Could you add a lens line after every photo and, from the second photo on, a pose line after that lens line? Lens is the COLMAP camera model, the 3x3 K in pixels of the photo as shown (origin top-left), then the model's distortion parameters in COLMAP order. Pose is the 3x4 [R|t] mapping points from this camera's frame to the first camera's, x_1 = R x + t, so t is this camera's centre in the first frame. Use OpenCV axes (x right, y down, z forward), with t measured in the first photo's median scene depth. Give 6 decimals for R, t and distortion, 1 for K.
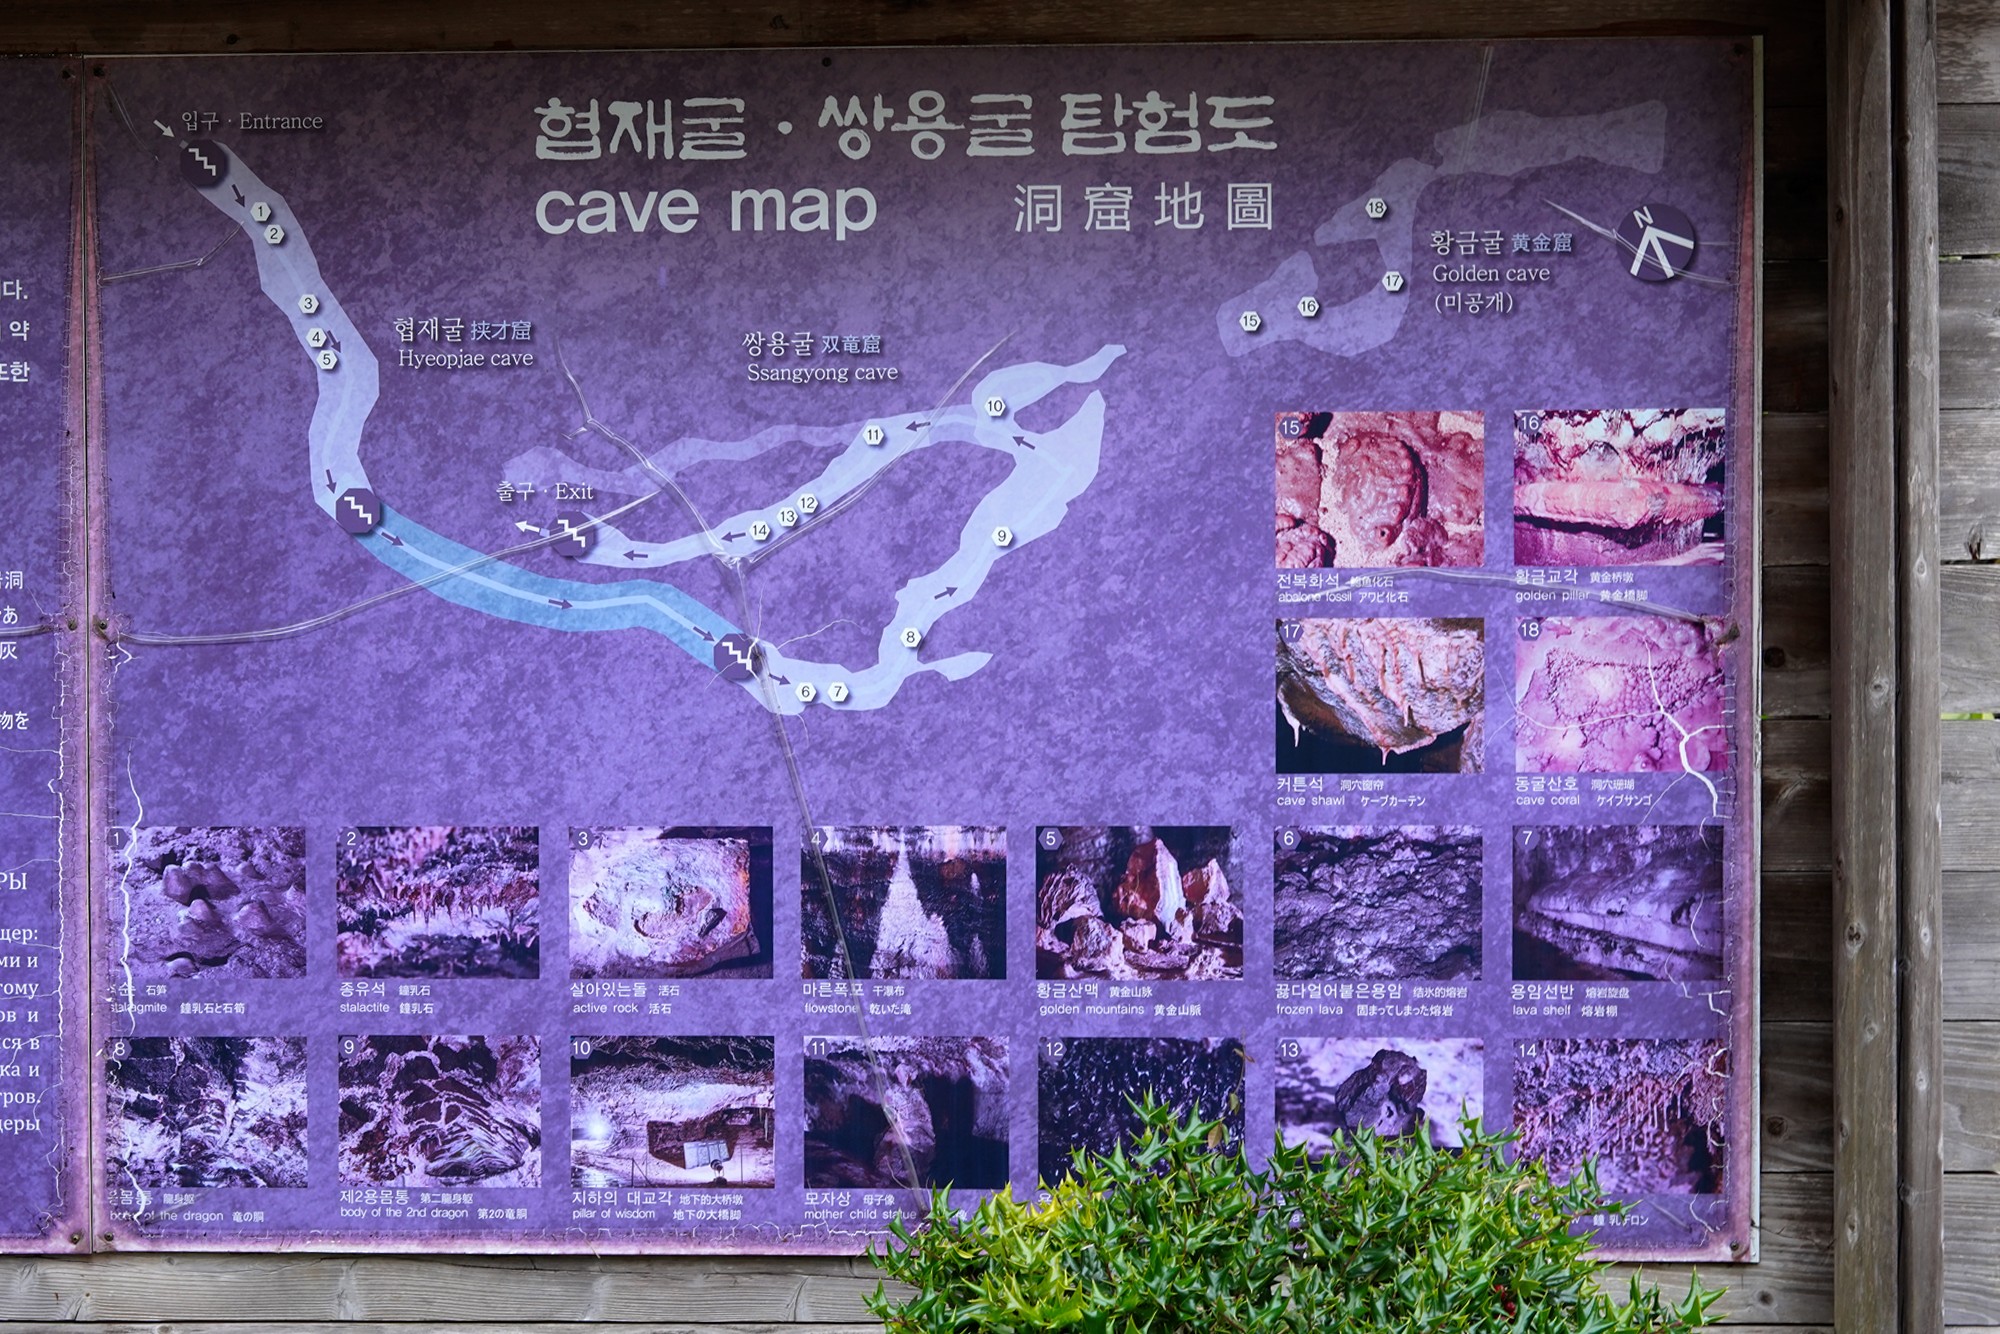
lens RADIAL K [[2011.6, 0, 1000.0], [0, 2011.6, 665.2], [0, 0, 1]] dist [-0.001735, 0.000000]
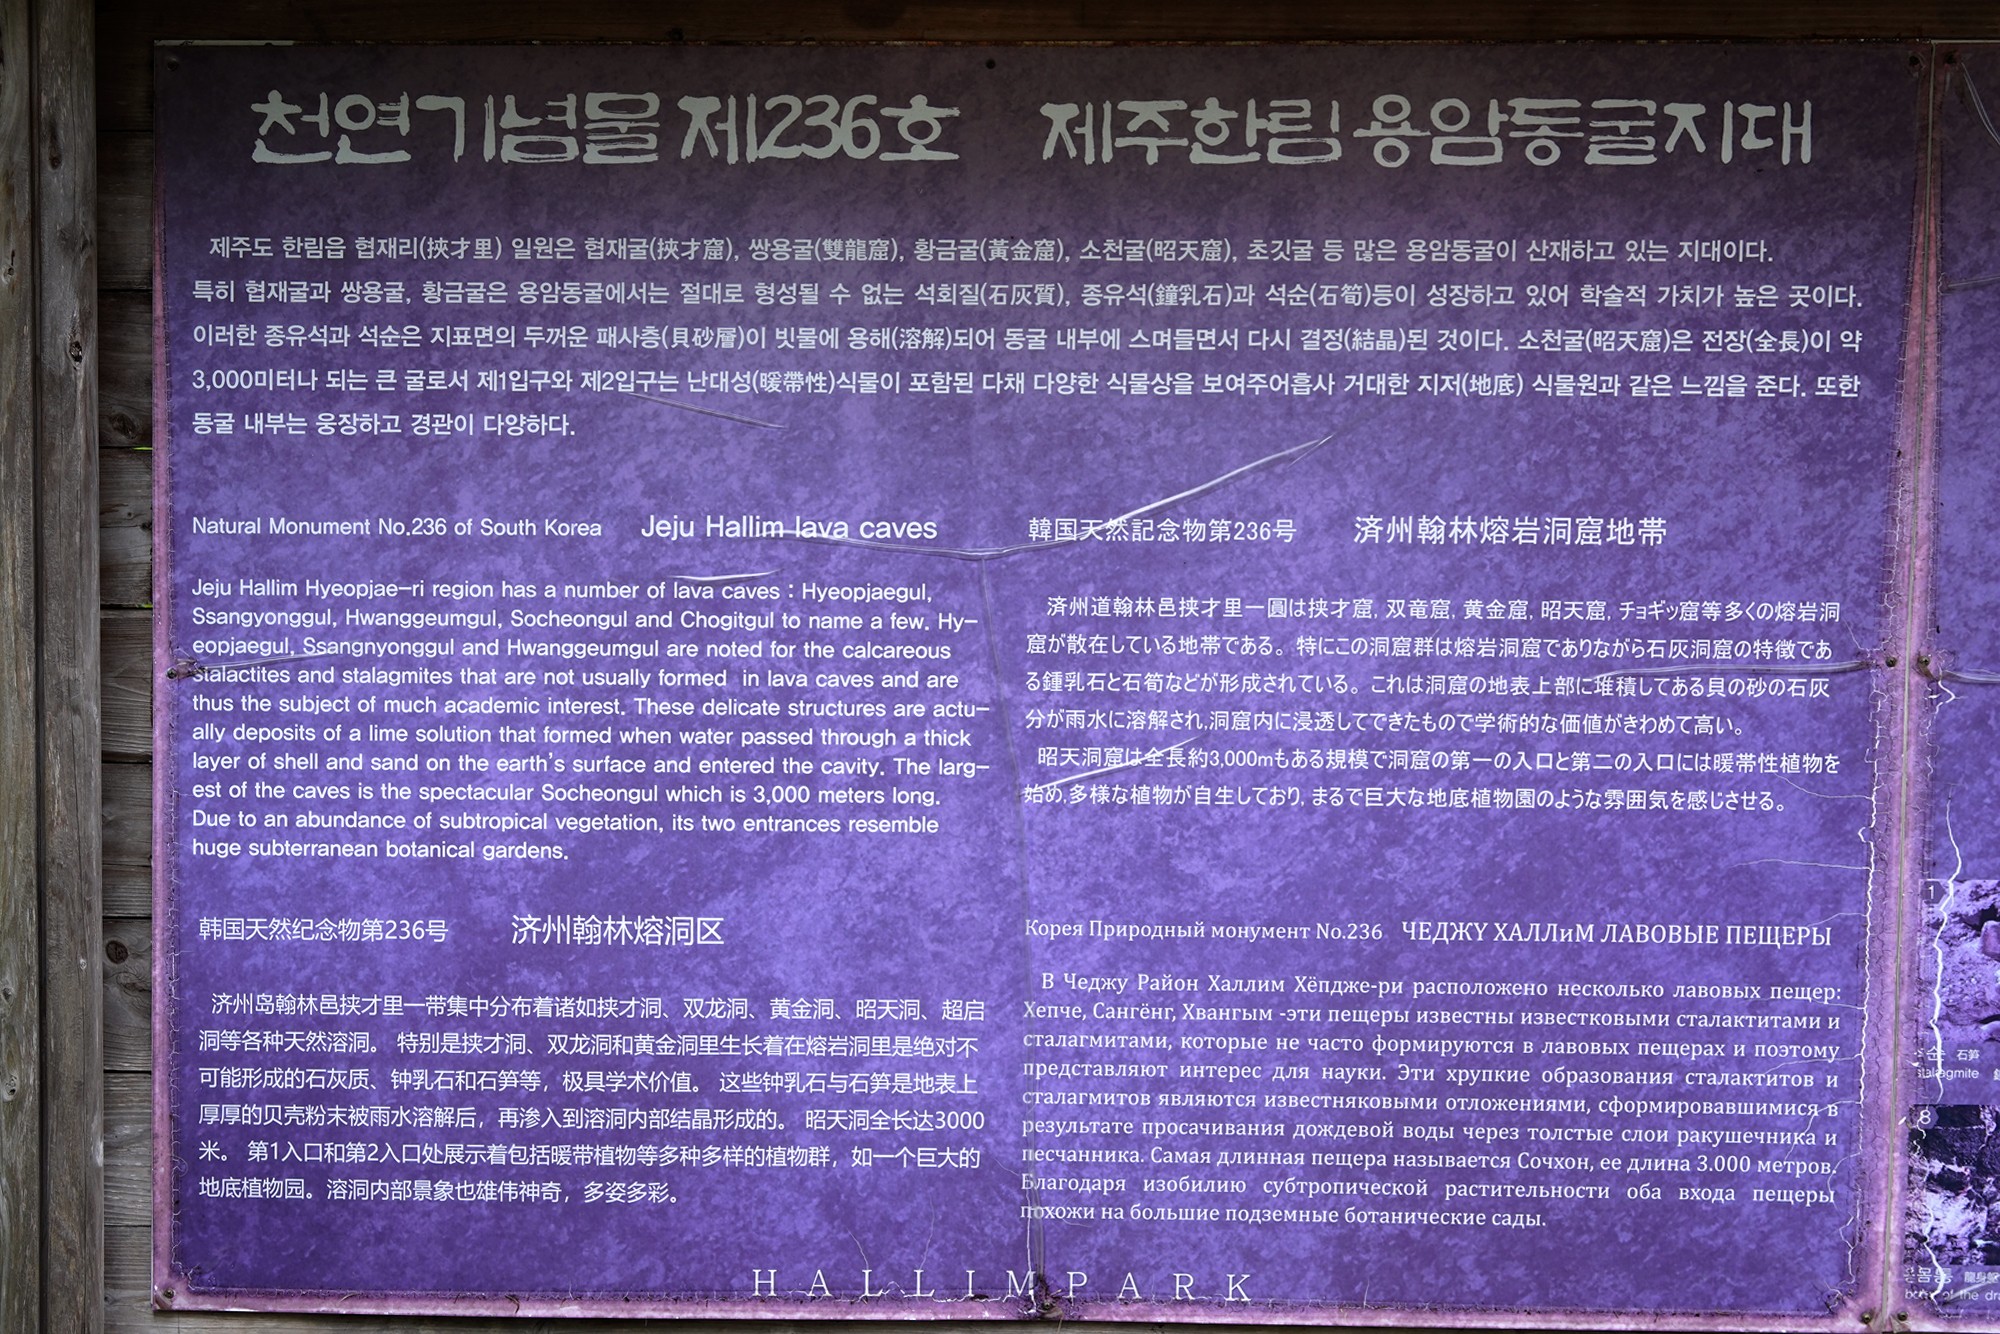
lens RADIAL K [[2011.6, 0, 1000.9], [0, 2011.6, 733.0], [0, 0, 1]] dist [-0.001735, 0.000000]
pose [[0.999917, 0.012866, -0.001129, -0.868191], [-0.012829, 0.999532, 0.027766, -0.007379], [0.001485, -0.027749, 0.999614, 0.073048]]
